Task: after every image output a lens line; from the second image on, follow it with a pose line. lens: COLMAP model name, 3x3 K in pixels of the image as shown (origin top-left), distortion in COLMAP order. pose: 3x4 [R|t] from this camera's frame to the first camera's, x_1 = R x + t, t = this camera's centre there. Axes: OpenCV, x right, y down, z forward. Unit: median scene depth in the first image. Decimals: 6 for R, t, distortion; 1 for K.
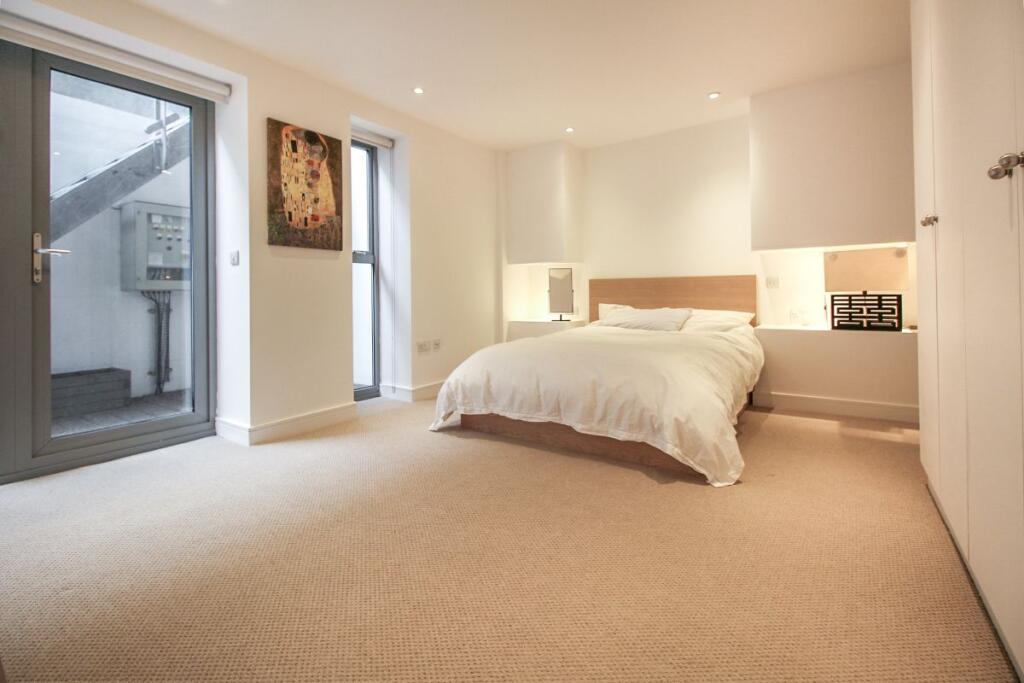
lens RADIAL K [[466.9, 0, 511.7], [0, 466.9, 287.4], [0, 0, 1]] dist [0.000859, 0.000010]
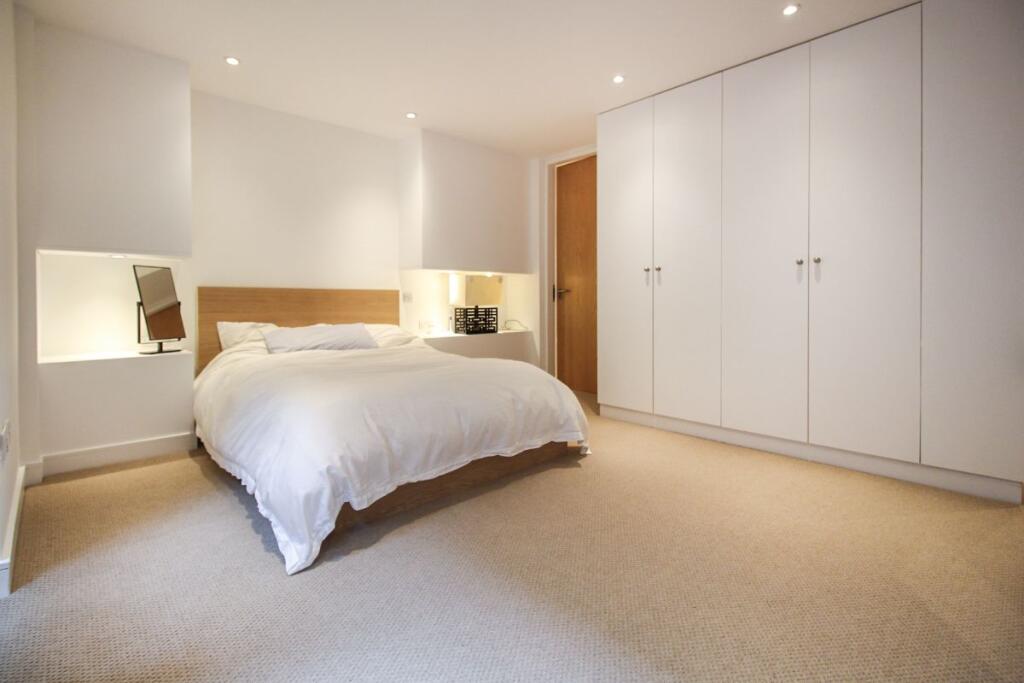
lens RADIAL K [[476.2, 0, 512.5], [0, 476.2, 299.9], [0, 0, 1]] dist [-0.001189, 0.000207]
pose [[0.185918, 0.014445, 0.982459, -0.597645], [-0.011205, 0.999858, -0.012580, 0.008122], [-0.982501, -0.008670, 0.186053, 0.622197]]
